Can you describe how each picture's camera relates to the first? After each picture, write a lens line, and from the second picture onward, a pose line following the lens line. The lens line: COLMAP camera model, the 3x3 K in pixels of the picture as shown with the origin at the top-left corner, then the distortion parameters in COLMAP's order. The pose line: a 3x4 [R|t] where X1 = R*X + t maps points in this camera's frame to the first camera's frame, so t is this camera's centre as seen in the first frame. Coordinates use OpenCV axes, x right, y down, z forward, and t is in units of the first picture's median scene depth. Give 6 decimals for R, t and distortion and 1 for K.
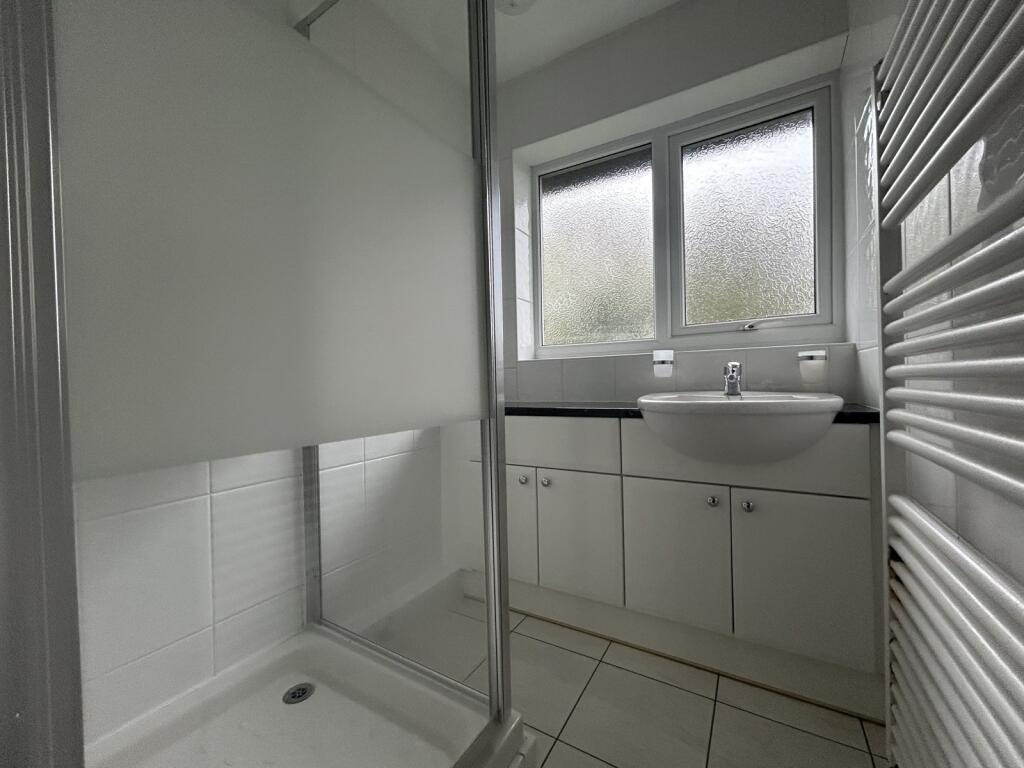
lens RADIAL K [[417.9, 0, 511.8], [0, 417.9, 385.6], [0, 0, 1]] dist [-0.006351, 0.001215]
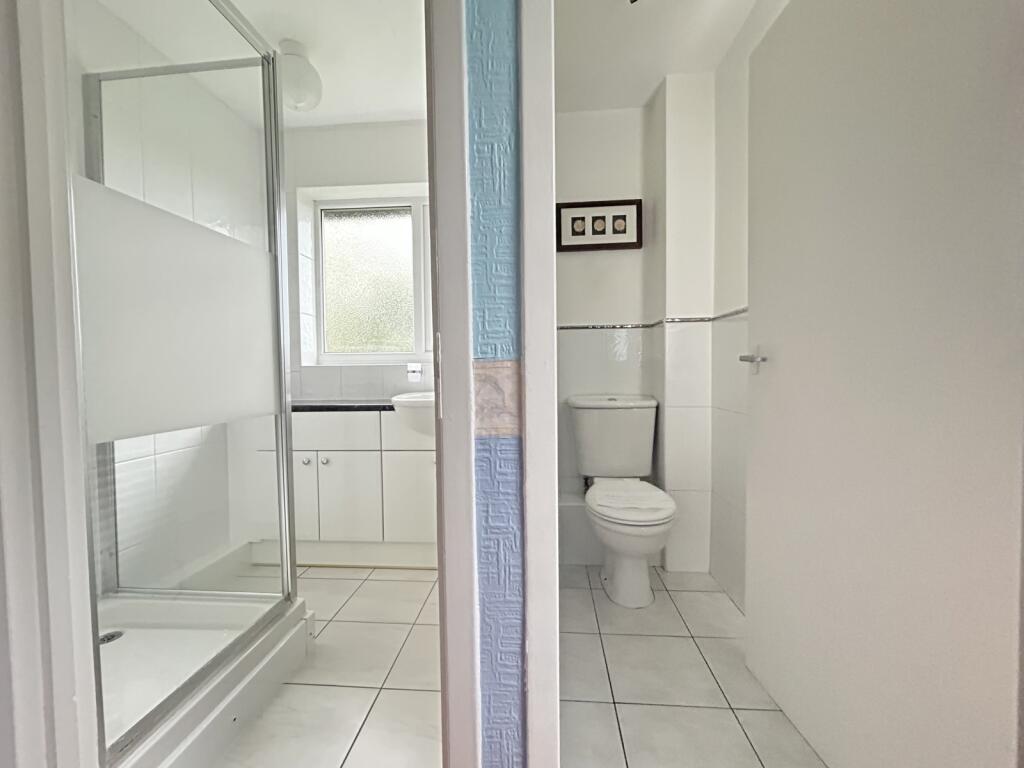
lens RADIAL K [[417.9, 0, 504.8], [0, 417.9, 384.1], [0, 0, 1]] dist [-0.006351, 0.001215]
pose [[0.893384, -0.001567, 0.449291, -0.003834], [-0.003285, 0.999944, 0.010018, -0.028820], [-0.449281, -0.010426, 0.893329, -0.434274]]
